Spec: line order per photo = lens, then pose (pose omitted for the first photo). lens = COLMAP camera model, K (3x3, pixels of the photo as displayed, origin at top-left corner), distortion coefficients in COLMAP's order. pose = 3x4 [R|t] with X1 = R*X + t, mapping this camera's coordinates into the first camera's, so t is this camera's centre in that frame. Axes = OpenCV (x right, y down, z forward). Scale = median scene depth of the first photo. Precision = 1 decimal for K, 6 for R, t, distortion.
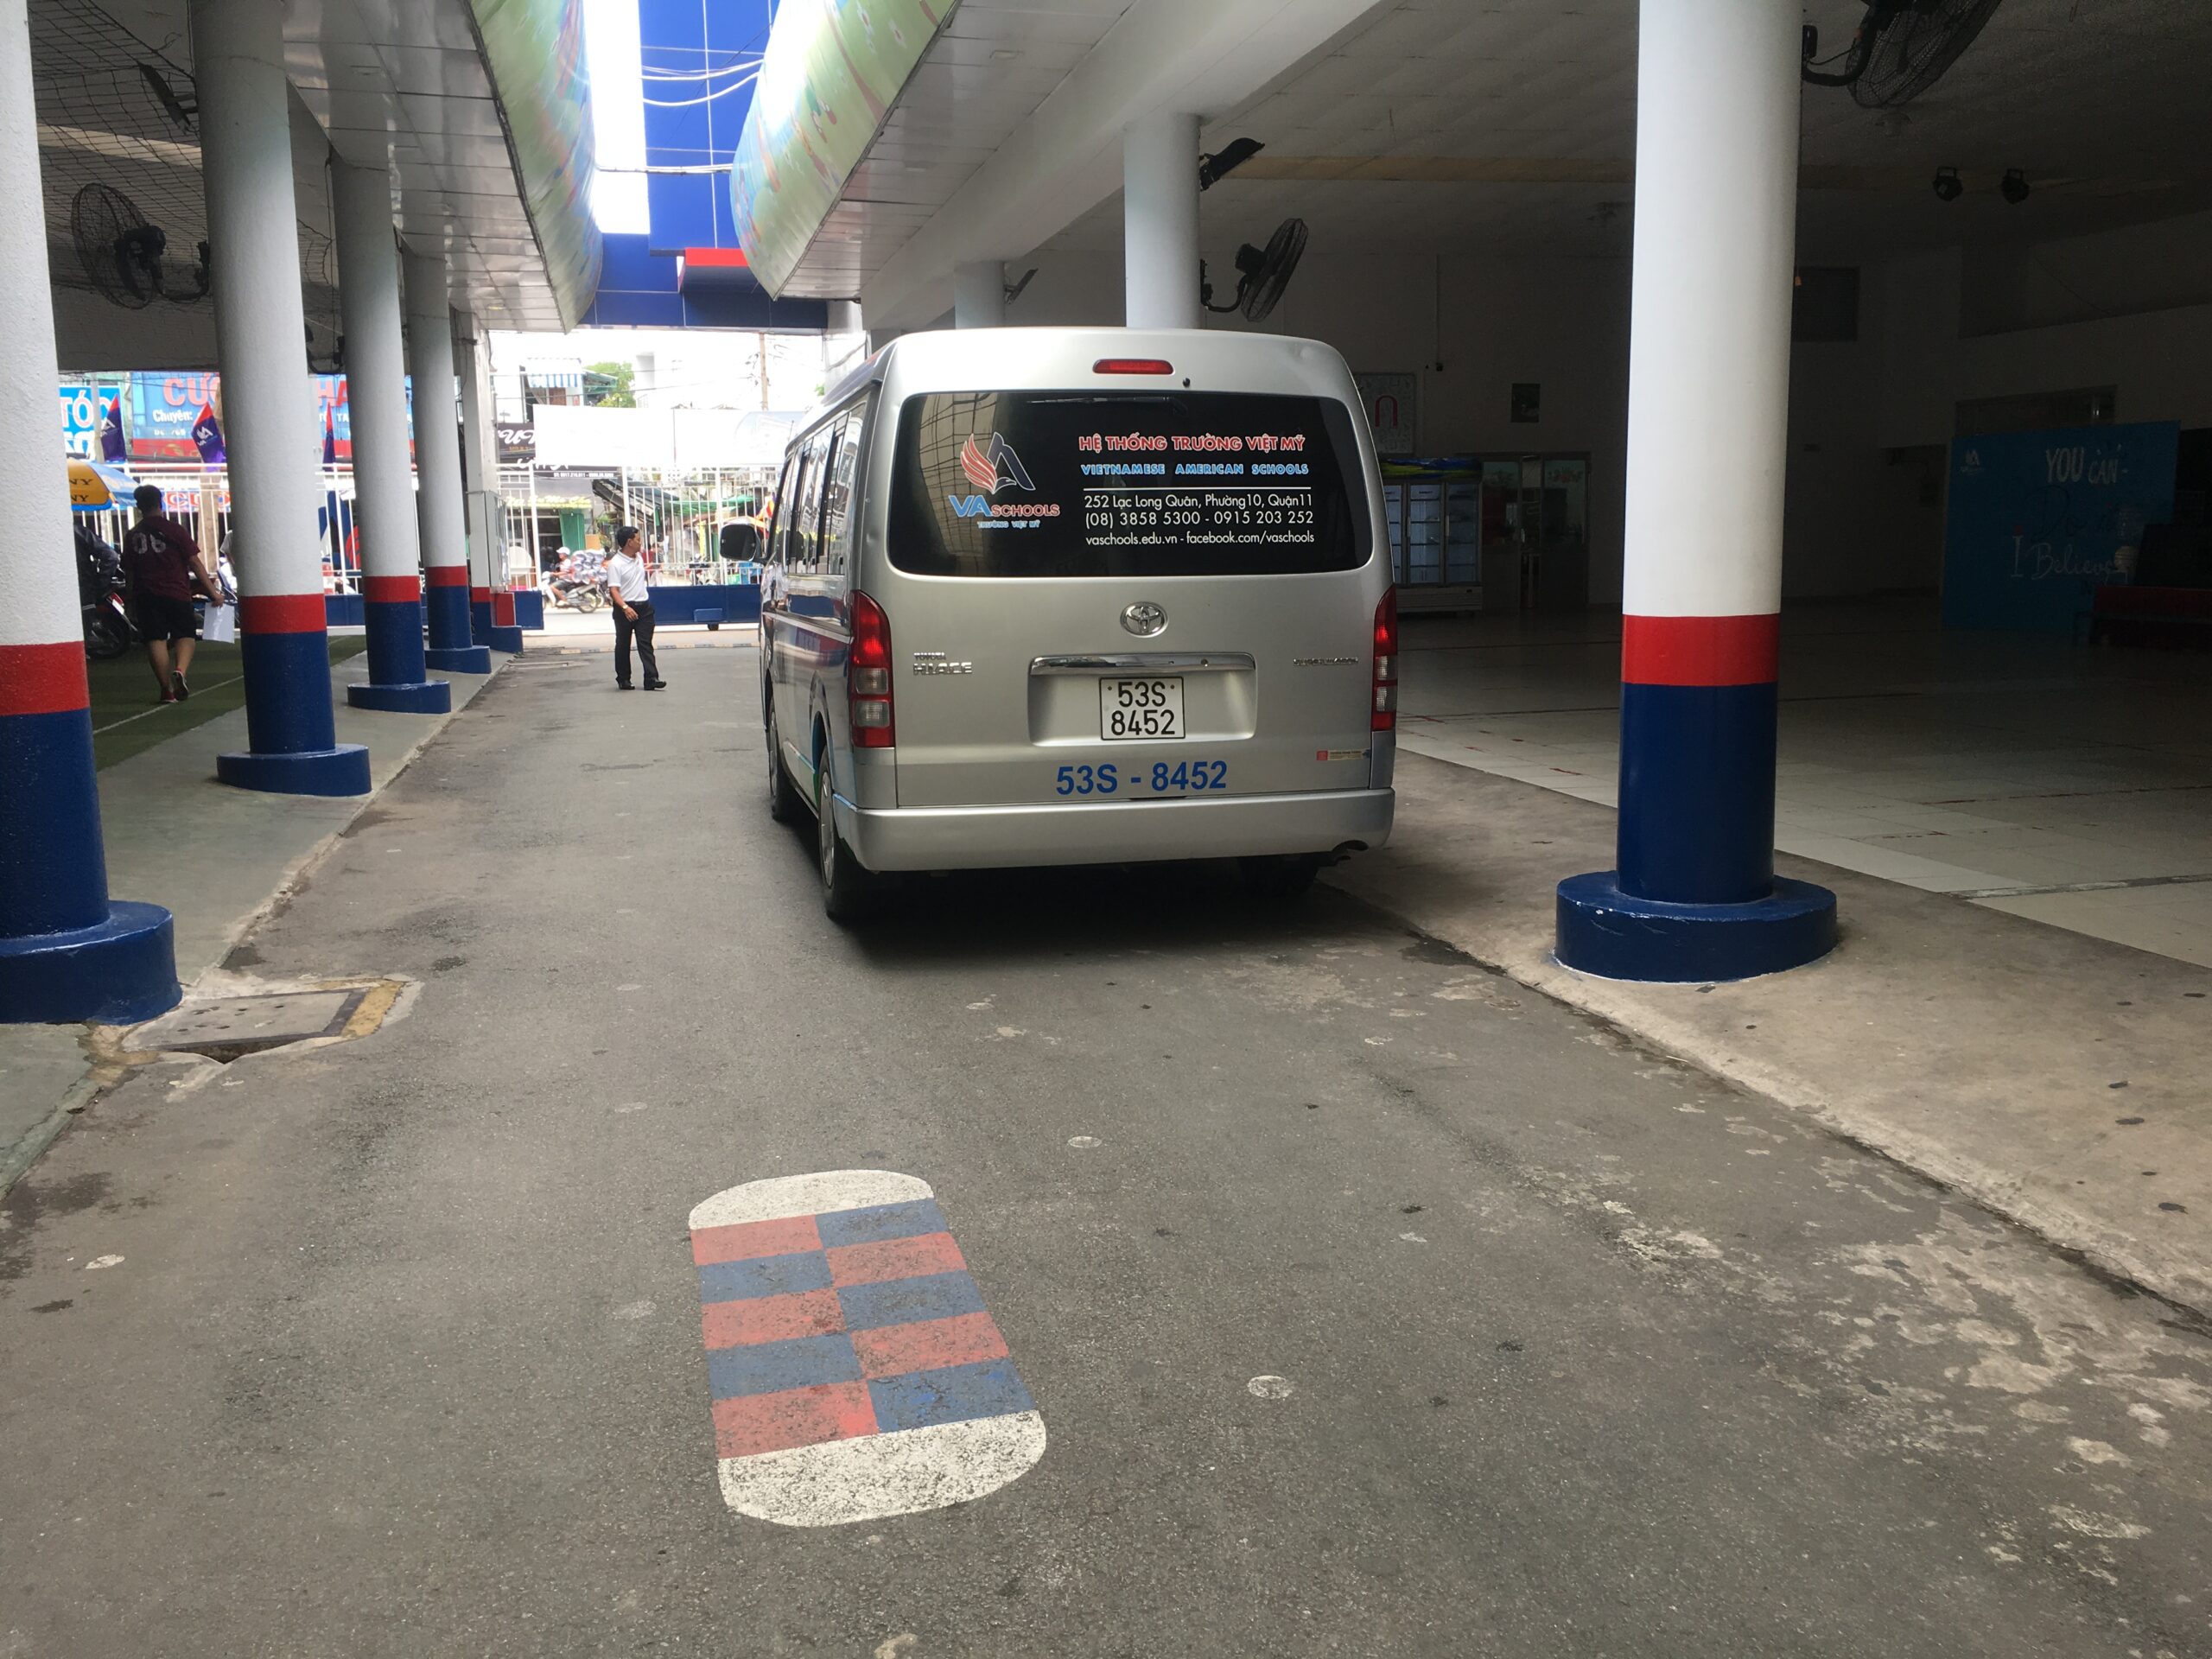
lens RADIAL K [[1883.6, 0, 1106.0], [0, 1883.6, 829.5], [0, 0, 1]] dist [0.003517, 0.000679]
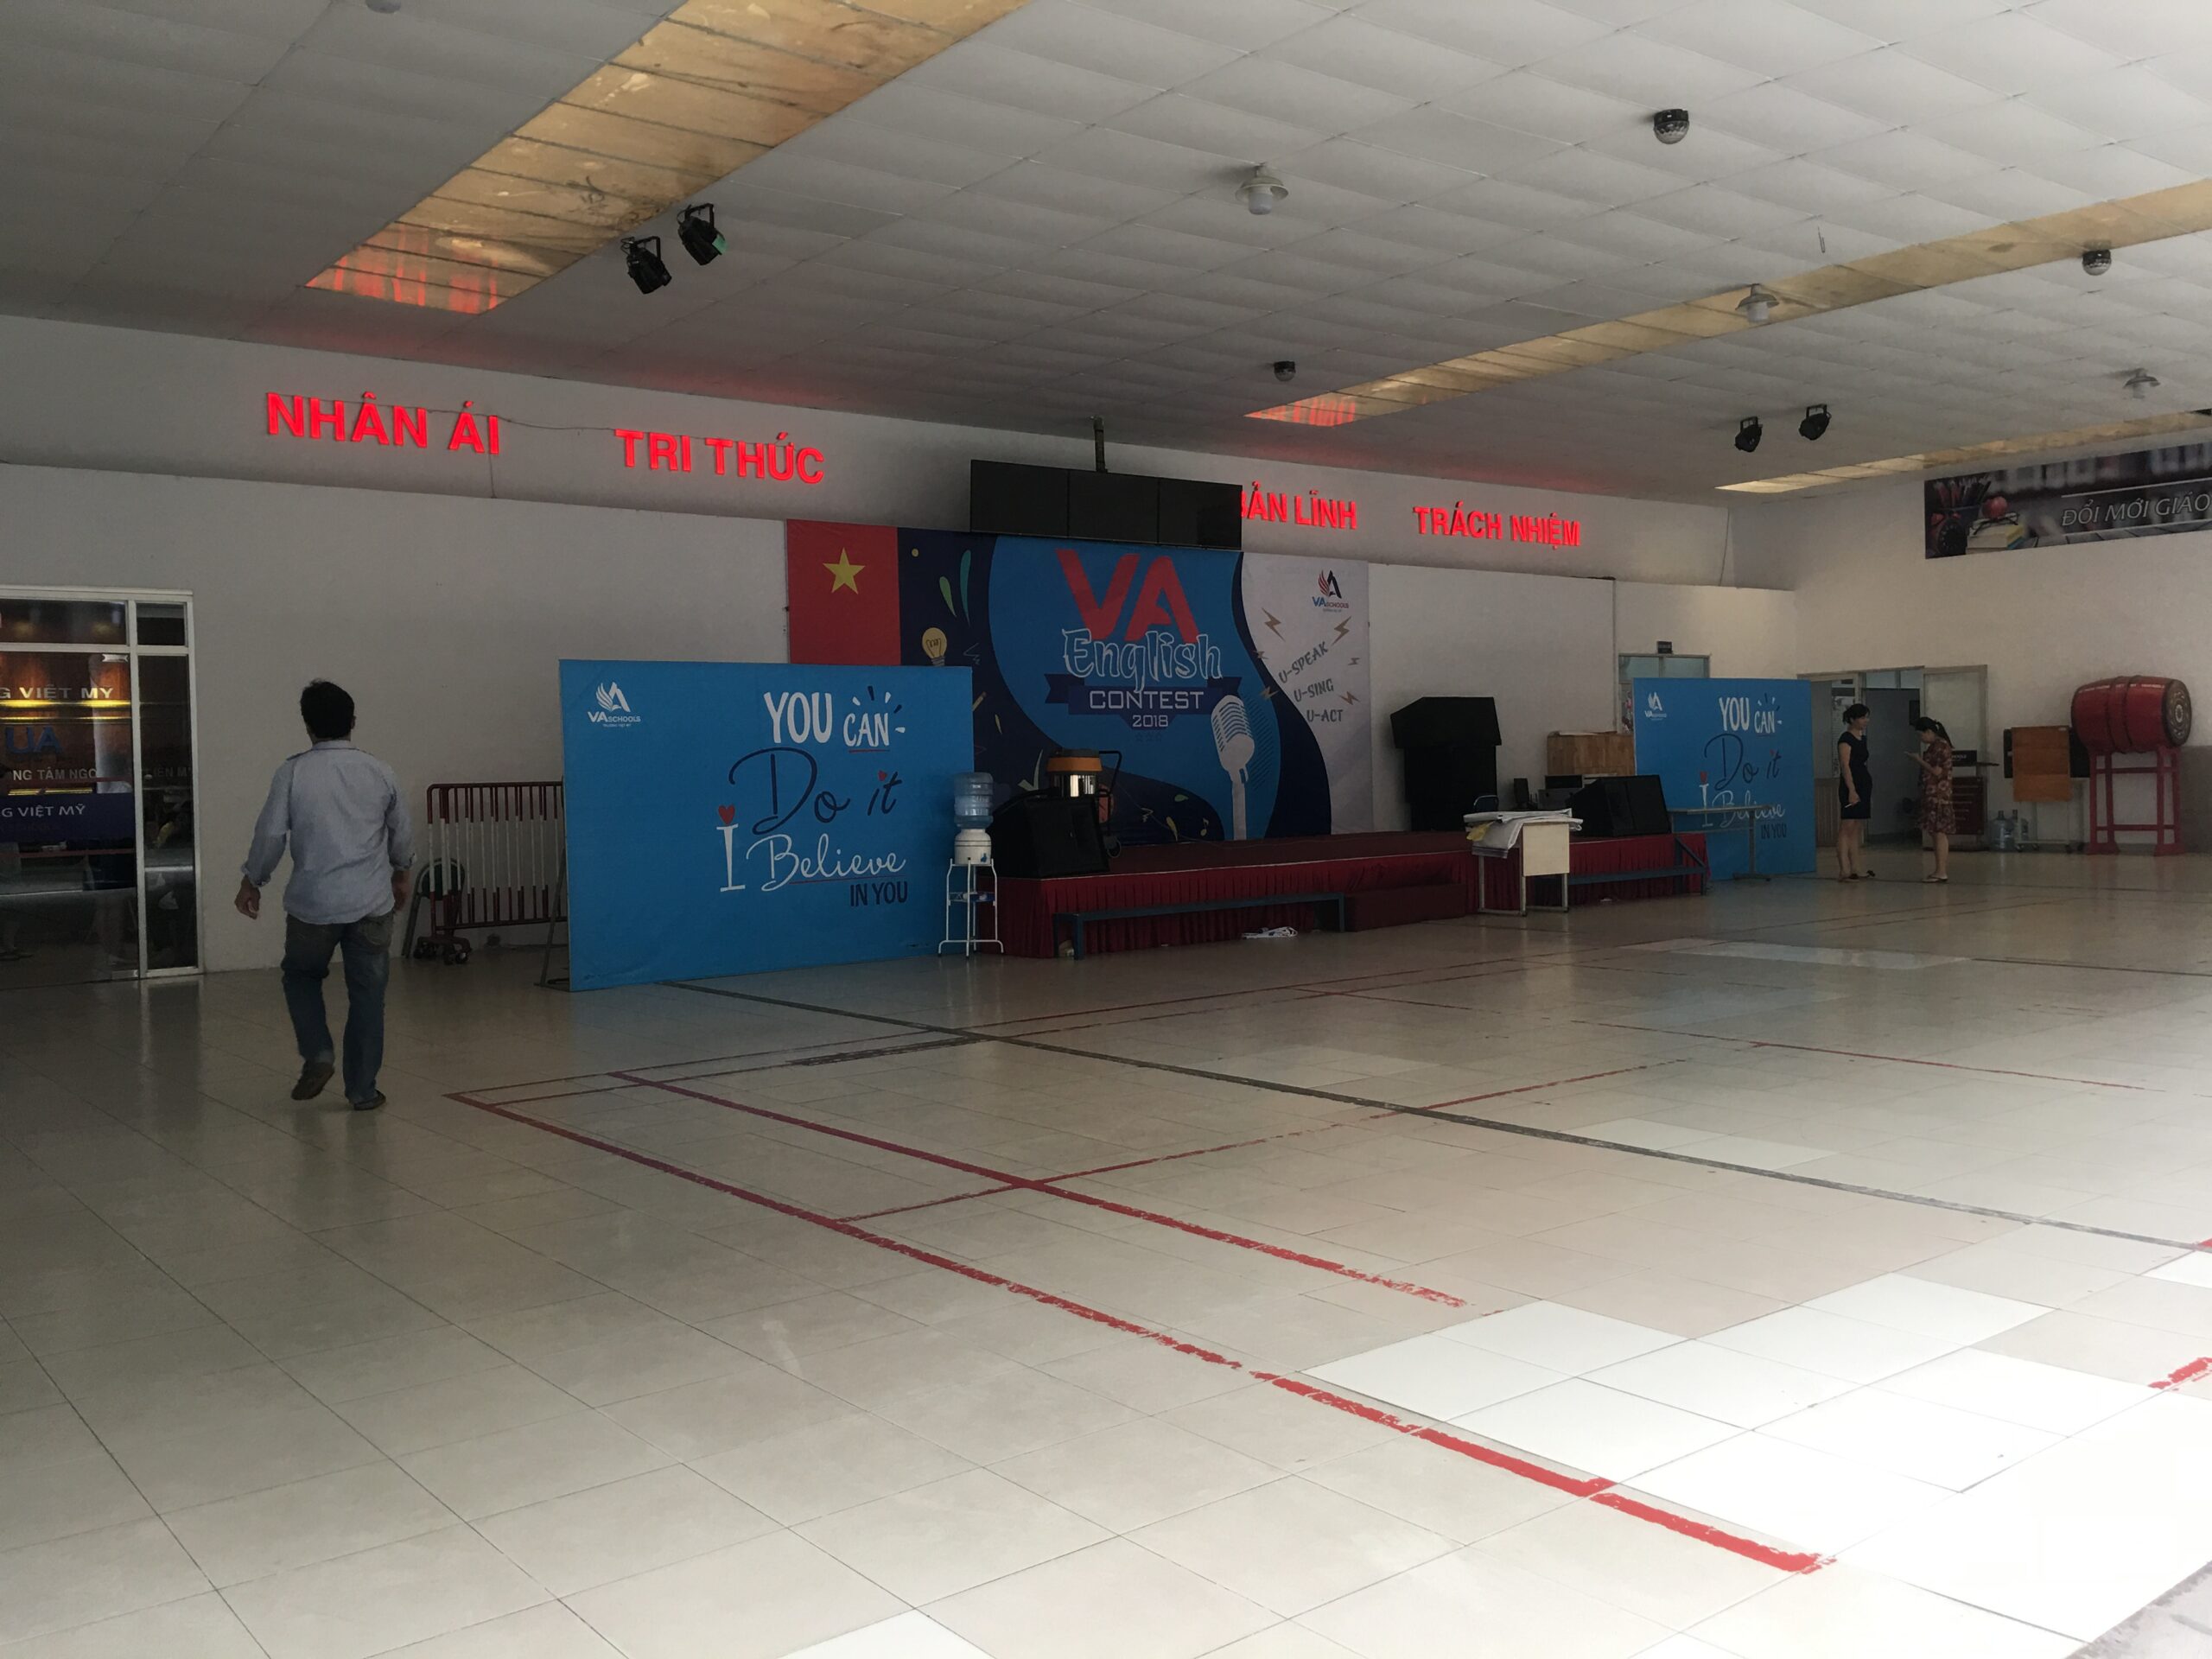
lens RADIAL K [[1883.6, 0, 1106.0], [0, 1883.6, 829.5], [0, 0, 1]] dist [0.003517, 0.000679]
pose [[-0.410812, -0.003900, 0.911712, -0.146557], [0.174963, 0.981067, 0.083034, -0.194908], [-0.894774, 0.193628, -0.402352, 1.203660]]
